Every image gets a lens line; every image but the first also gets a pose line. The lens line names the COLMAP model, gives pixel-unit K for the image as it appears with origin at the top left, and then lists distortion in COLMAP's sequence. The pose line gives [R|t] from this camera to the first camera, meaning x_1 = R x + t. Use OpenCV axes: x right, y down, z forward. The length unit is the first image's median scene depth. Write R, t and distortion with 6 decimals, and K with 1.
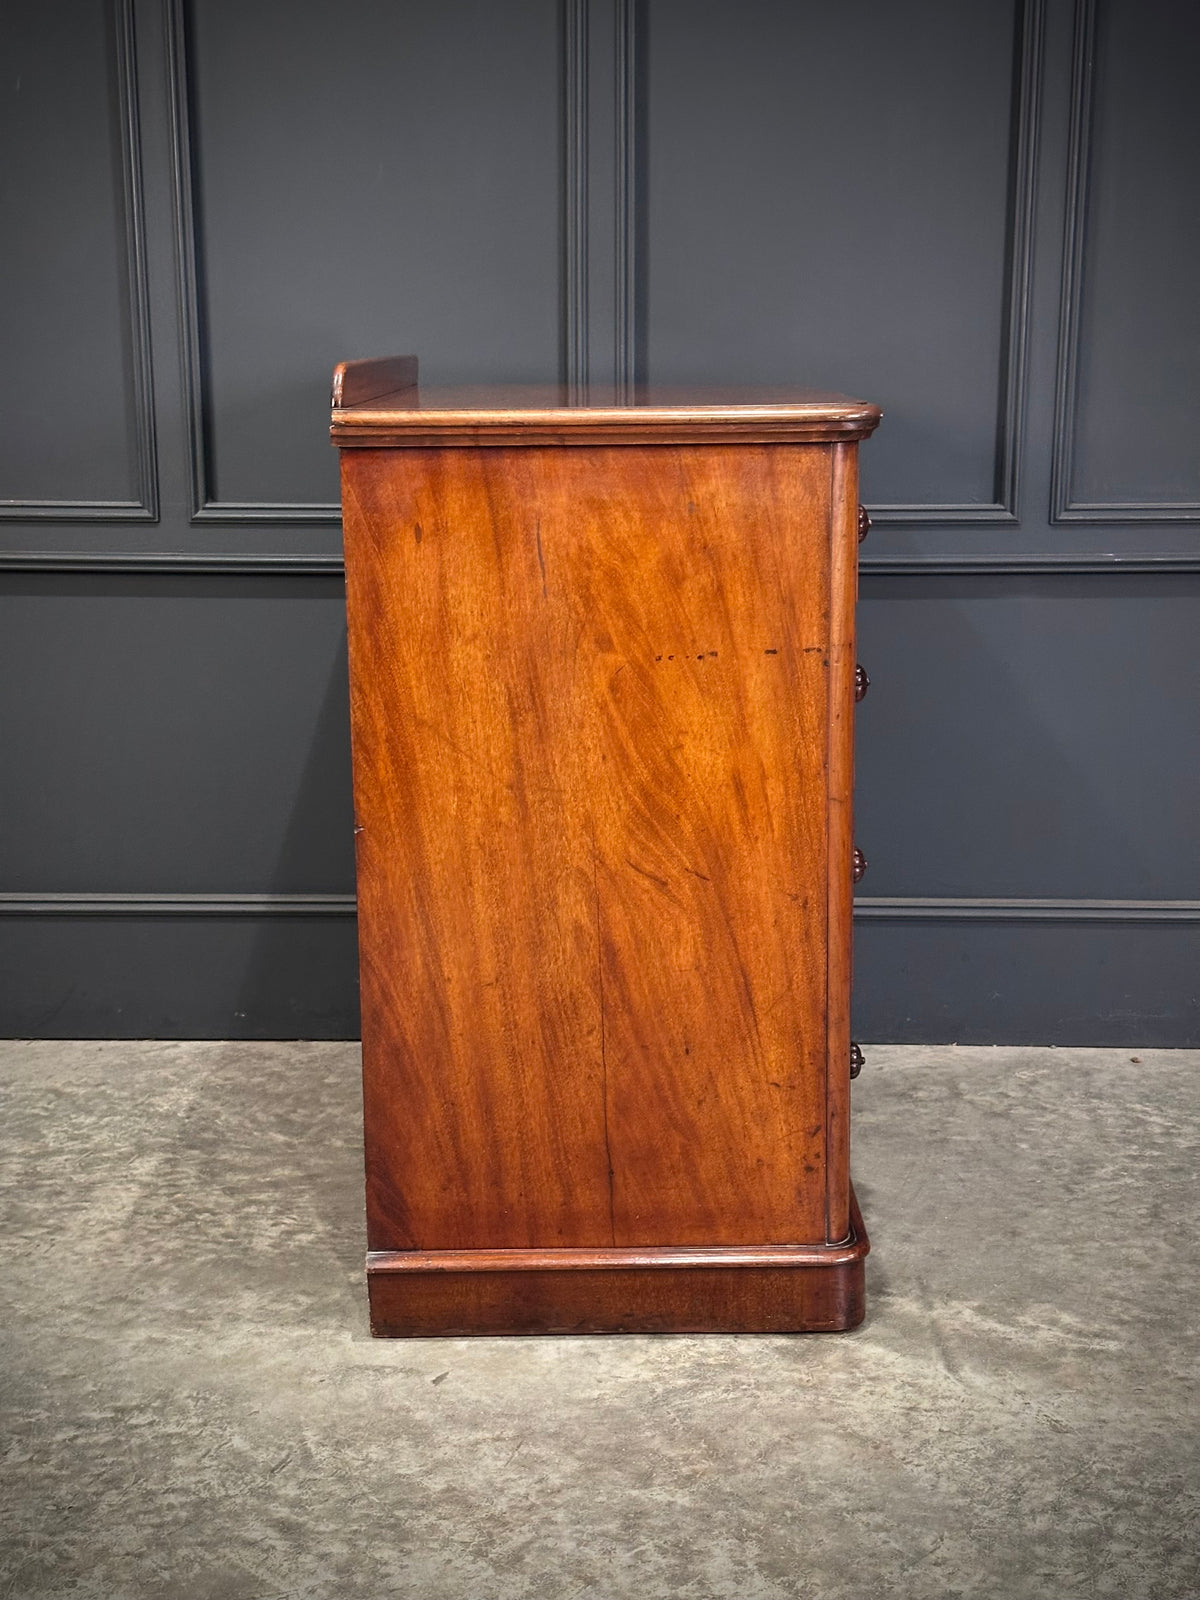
lens RADIAL K [[2315.4, 0, 597.7], [0, 2315.4, 790.5], [0, 0, 1]] dist [0.061997, 0.000000]
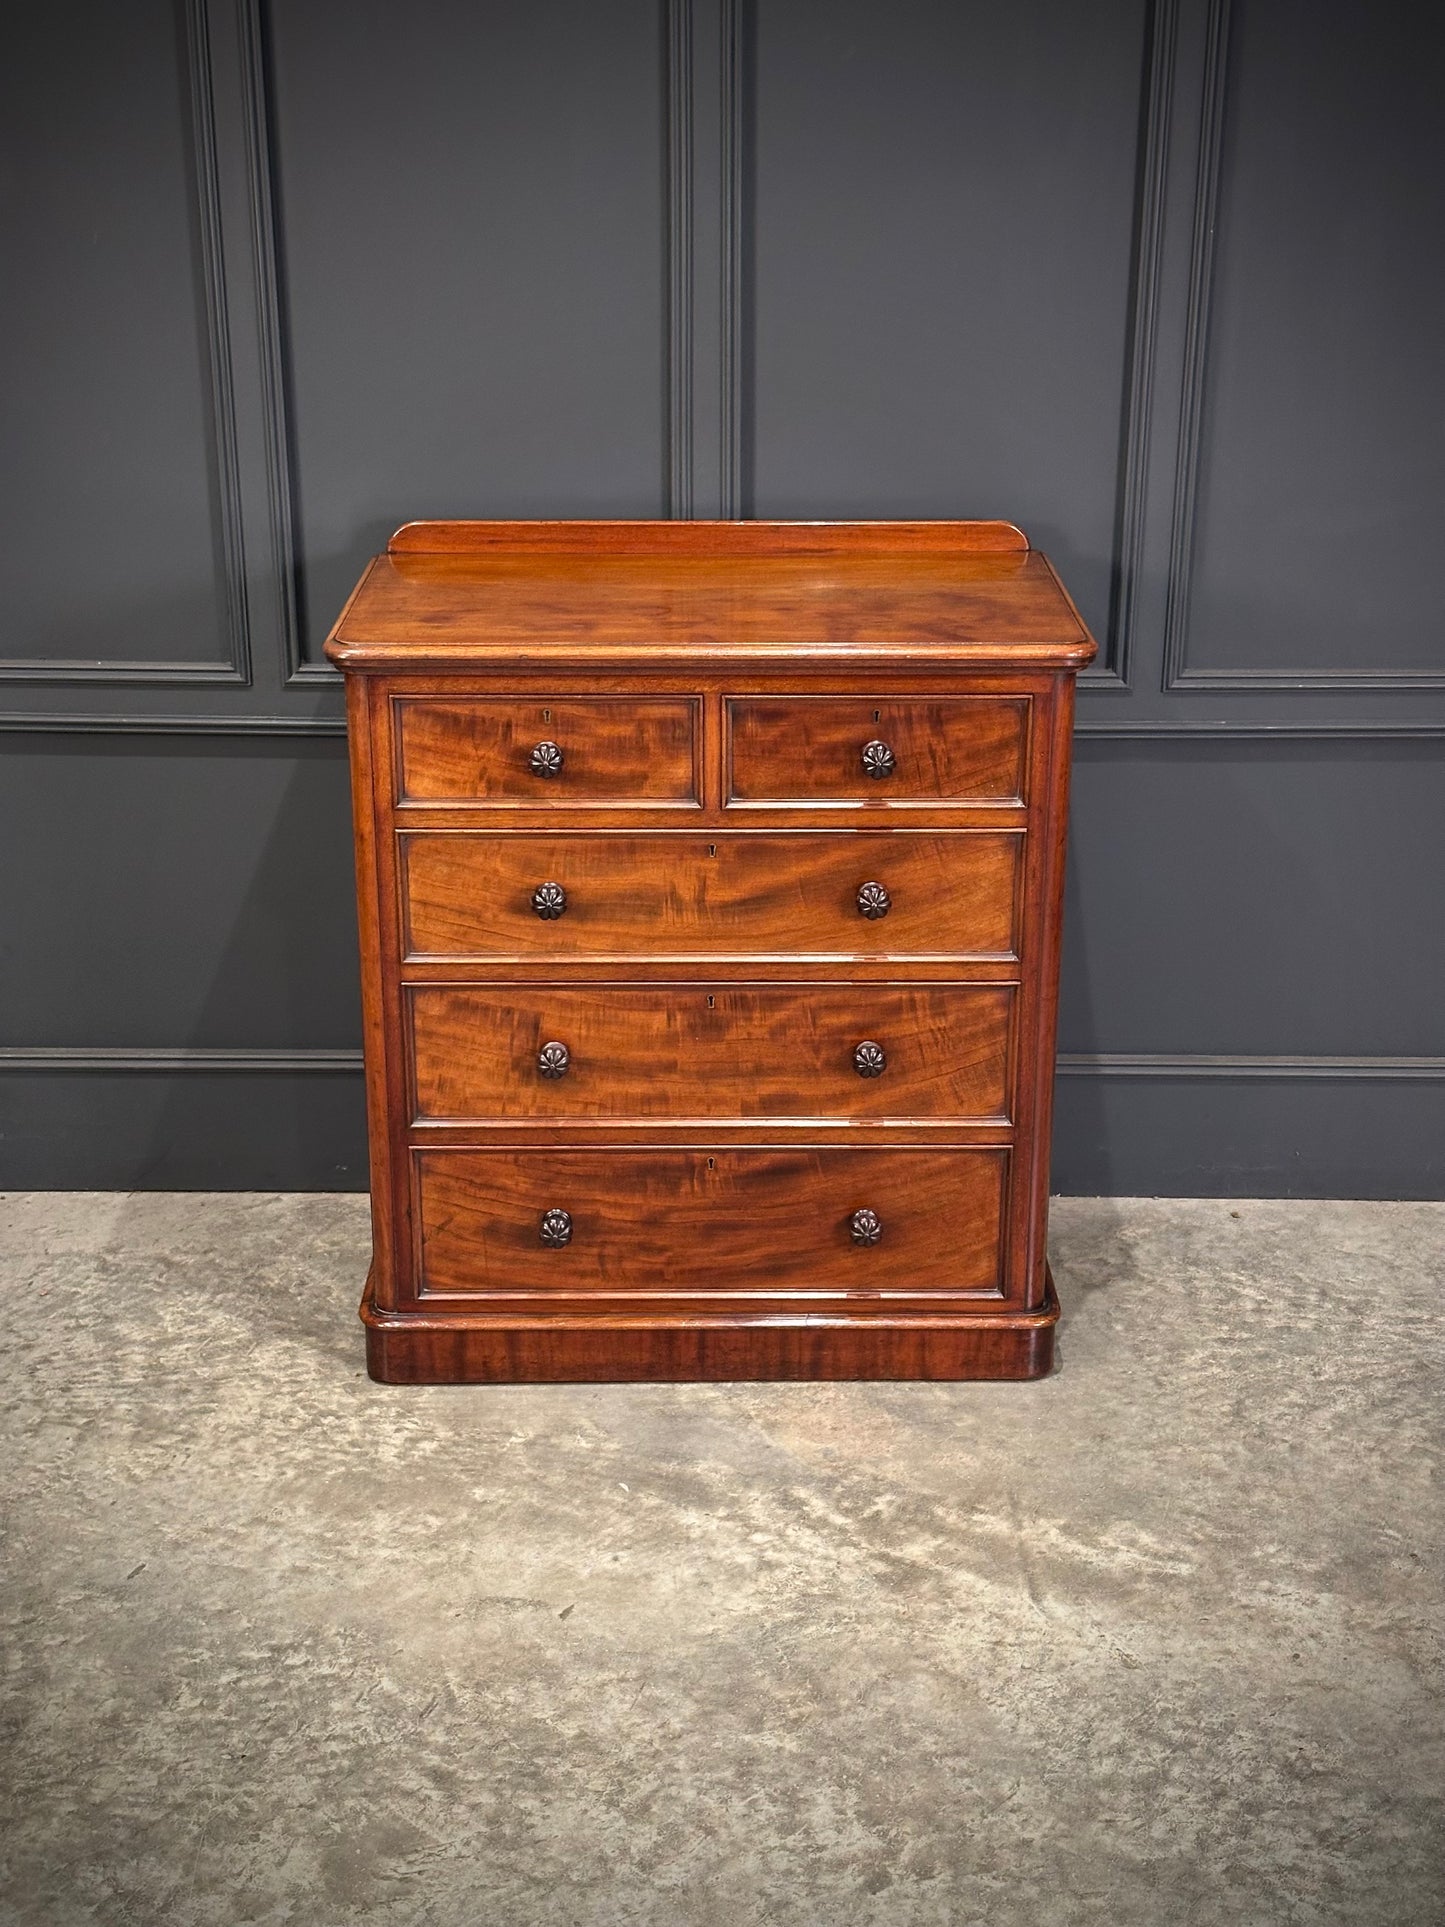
lens RADIAL K [[2788.6, 0, 734.2], [0, 2788.6, 959.4], [0, 0, 1]] dist [0.061997, 0.000000]
pose [[0.999770, -0.002377, 0.021301, -0.016750], [-0.000697, 0.989701, 0.143150, -0.239947], [-0.021422, -0.143131, 0.989472, -0.256892]]
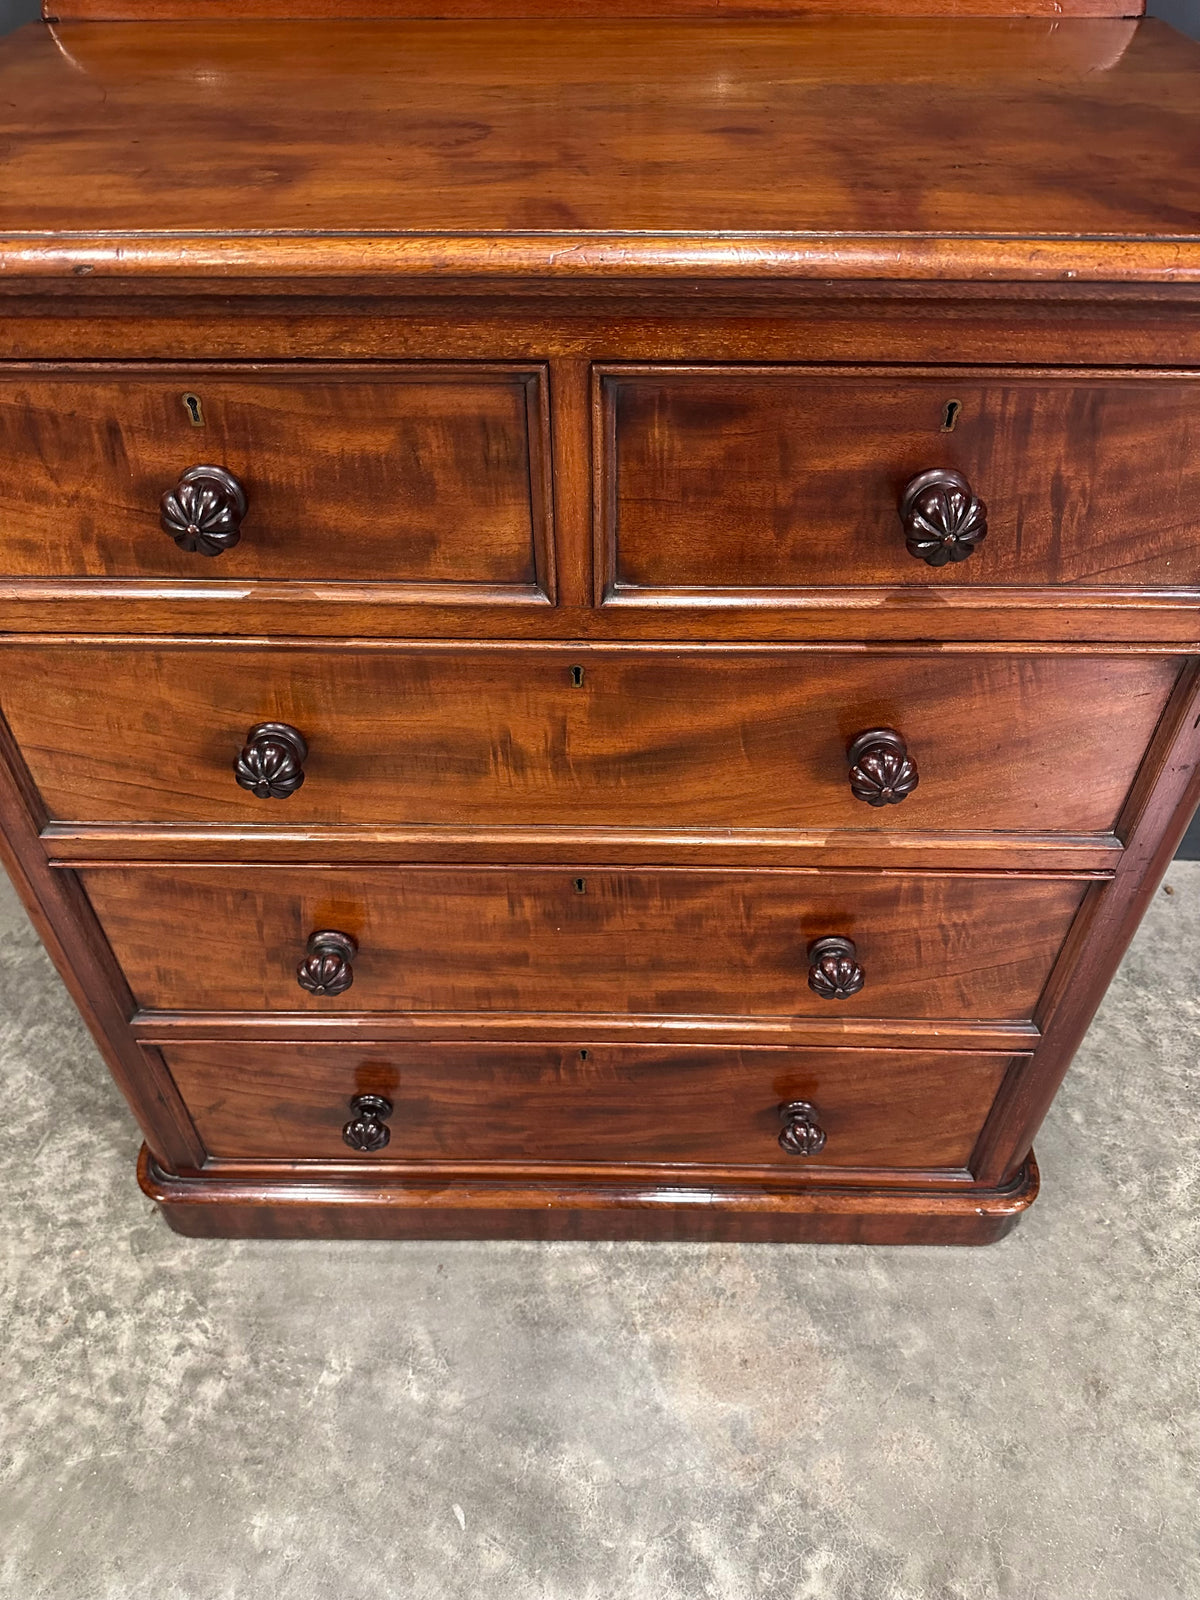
lens RADIAL K [[1153.9, 0, 608.0], [0, 1153.9, 808.8], [0, 0, 1]] dist [0.026470, -0.057079]
pose [[0.999987, 0.005050, -0.000664, 0.011245], [-0.003948, 0.850914, 0.525291, -0.219312], [0.003217, -0.525282, 0.850922, 0.895933]]
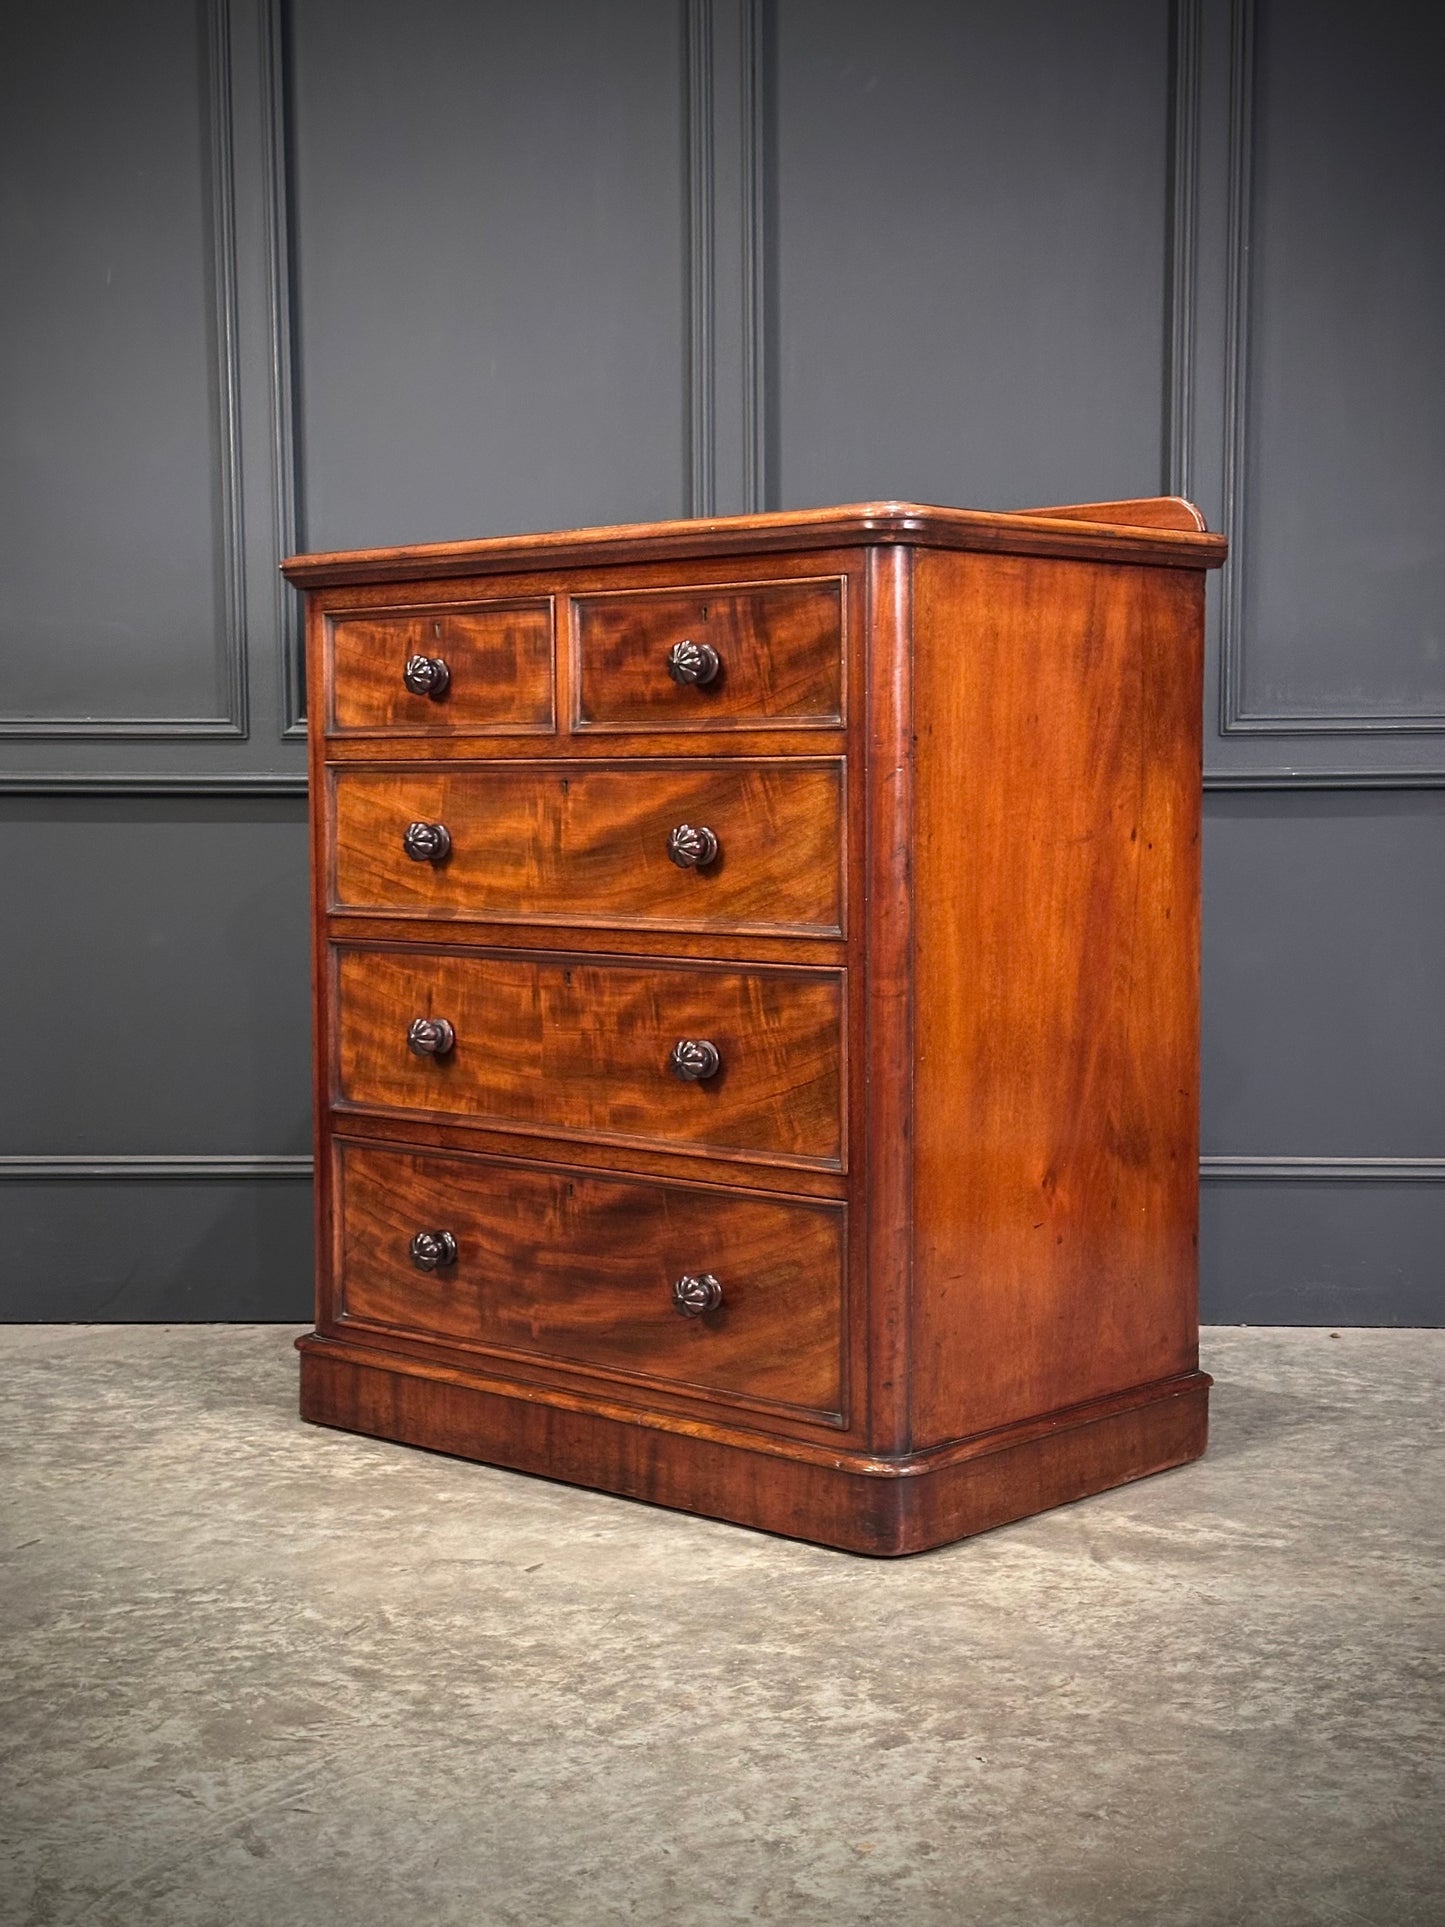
lens RADIAL K [[2788.6, 0, 758.4], [0, 2788.6, 970.3], [0, 0, 1]] dist [0.061997, 0.000000]
pose [[0.999975, -0.002234, -0.006760, 0.028135], [0.001352, 0.991801, -0.127788, 0.163224], [0.006990, 0.127776, 0.991778, -0.114111]]
